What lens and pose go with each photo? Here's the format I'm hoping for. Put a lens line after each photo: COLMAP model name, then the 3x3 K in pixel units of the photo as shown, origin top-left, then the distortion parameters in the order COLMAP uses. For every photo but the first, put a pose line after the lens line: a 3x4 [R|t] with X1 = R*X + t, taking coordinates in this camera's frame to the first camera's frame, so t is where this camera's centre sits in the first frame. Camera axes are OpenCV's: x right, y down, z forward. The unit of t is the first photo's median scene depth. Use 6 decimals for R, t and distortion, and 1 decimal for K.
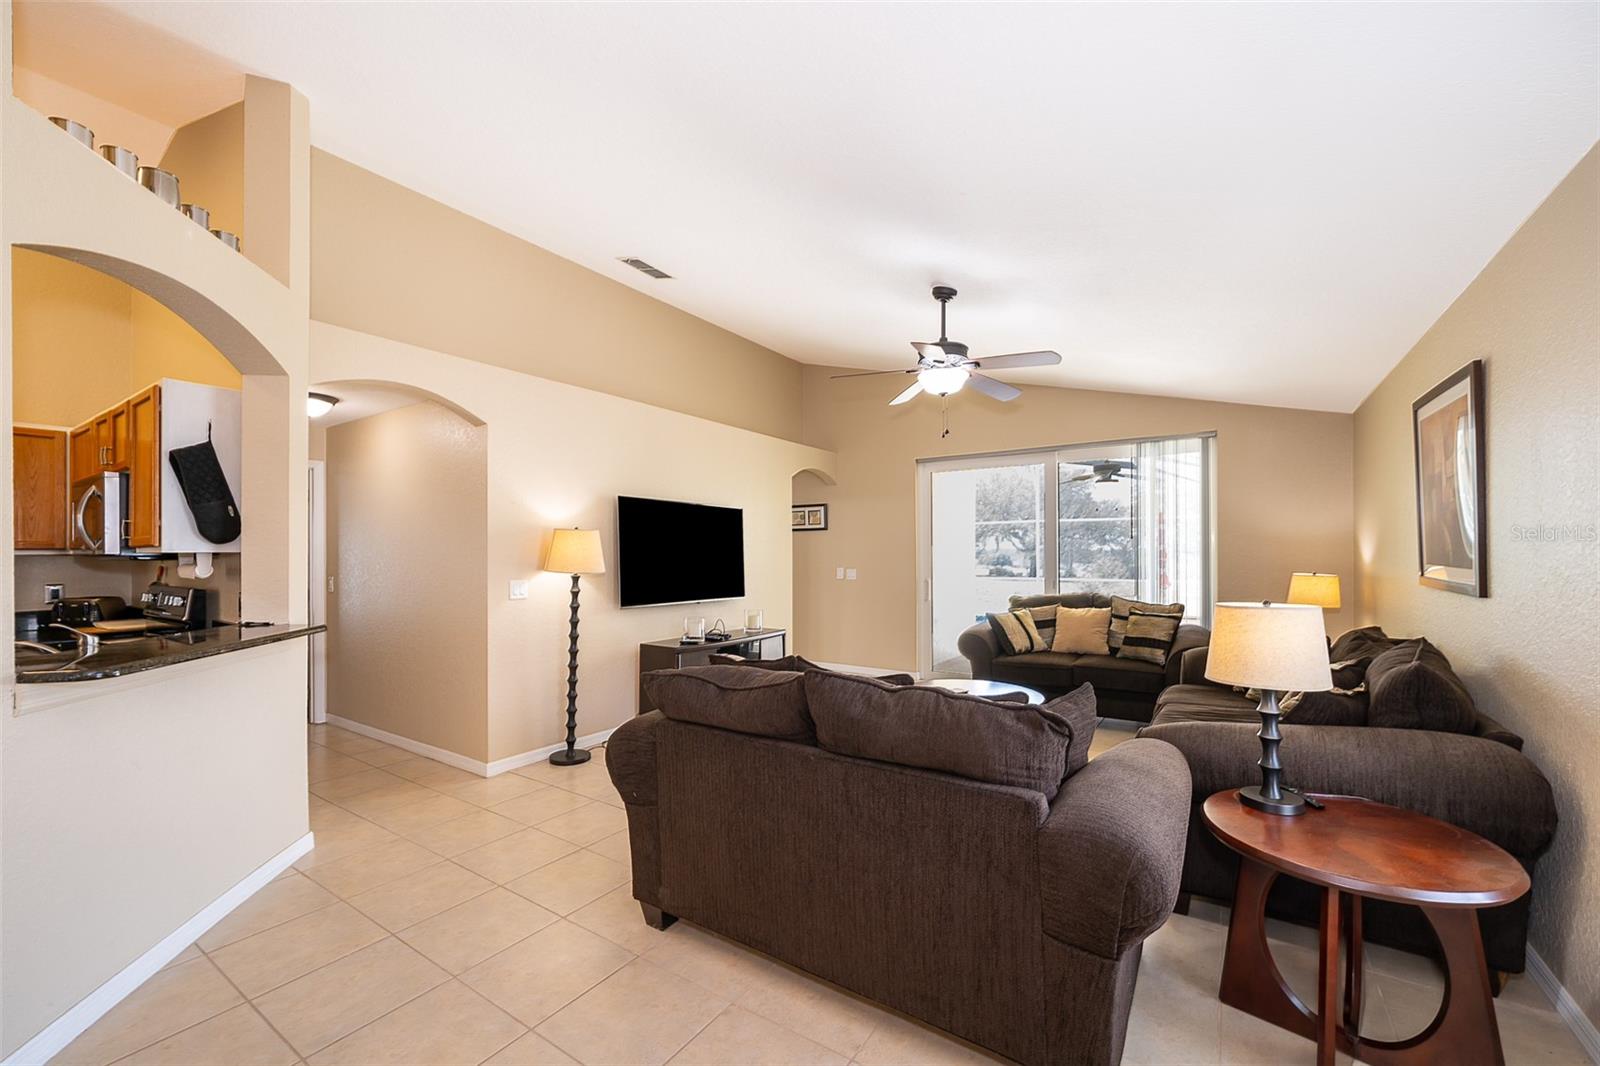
lens RADIAL K [[637.7, 0, 800.0], [0, 637.7, 533.0], [0, 0, 1]] dist [-0.000485, -0.000019]
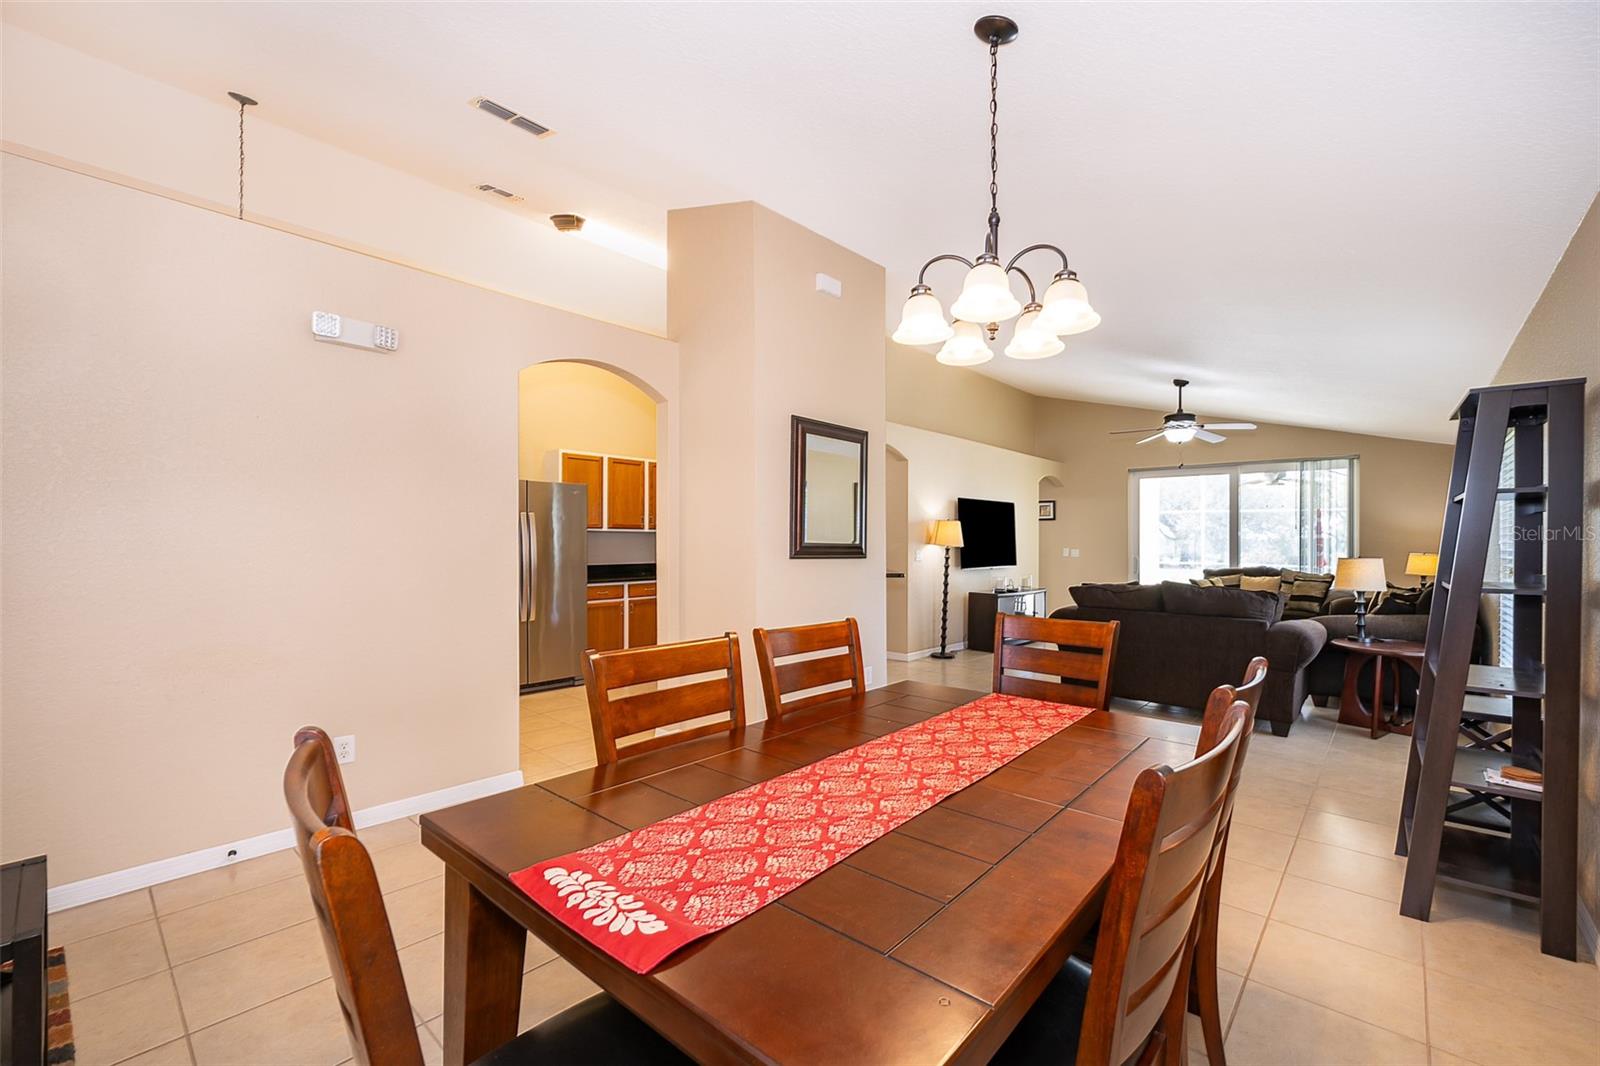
lens RADIAL K [[664.2, 0, 856.9], [0, 664.2, 519.4], [0, 0, 1]] dist [0.001076, 0.000104]
pose [[0.995275, 0.007878, -0.096771, -0.351732], [-0.007664, 0.999967, 0.002576, -0.009704], [0.096789, -0.001822, 0.995303, -0.643771]]
